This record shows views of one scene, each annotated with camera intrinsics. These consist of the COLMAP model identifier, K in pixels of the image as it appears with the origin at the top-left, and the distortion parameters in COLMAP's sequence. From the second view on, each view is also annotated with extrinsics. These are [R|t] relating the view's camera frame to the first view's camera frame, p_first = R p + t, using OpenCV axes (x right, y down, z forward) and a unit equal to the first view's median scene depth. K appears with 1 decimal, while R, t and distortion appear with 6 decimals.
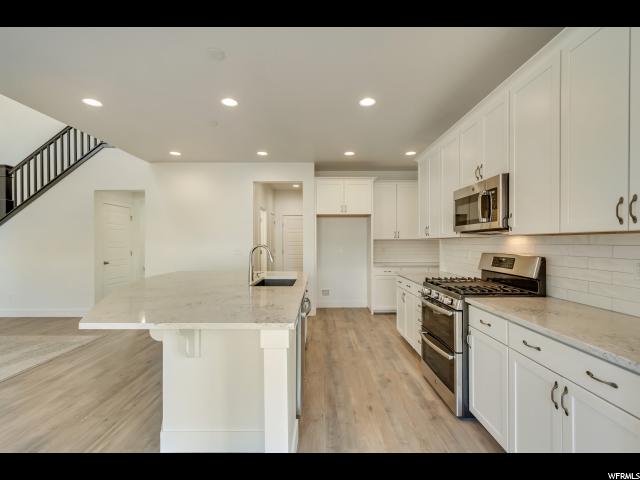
lens RADIAL K [[294.5, 0, 320.0], [0, 294.5, 240.0], [0, 0, 1]] dist [0.003516, 0.000077]
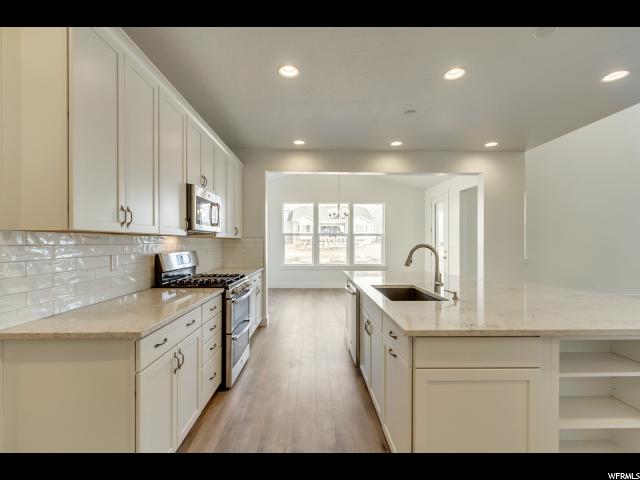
lens RADIAL K [[294.5, 0, 320.0], [0, 294.5, 240.0], [0, 0, 1]] dist [0.003516, 0.000077]
pose [[-0.999939, 0.006700, -0.008817, 0.081142], [0.006834, 0.999861, -0.015240, 0.018761], [0.008713, -0.015300, -0.999845, 1.898826]]
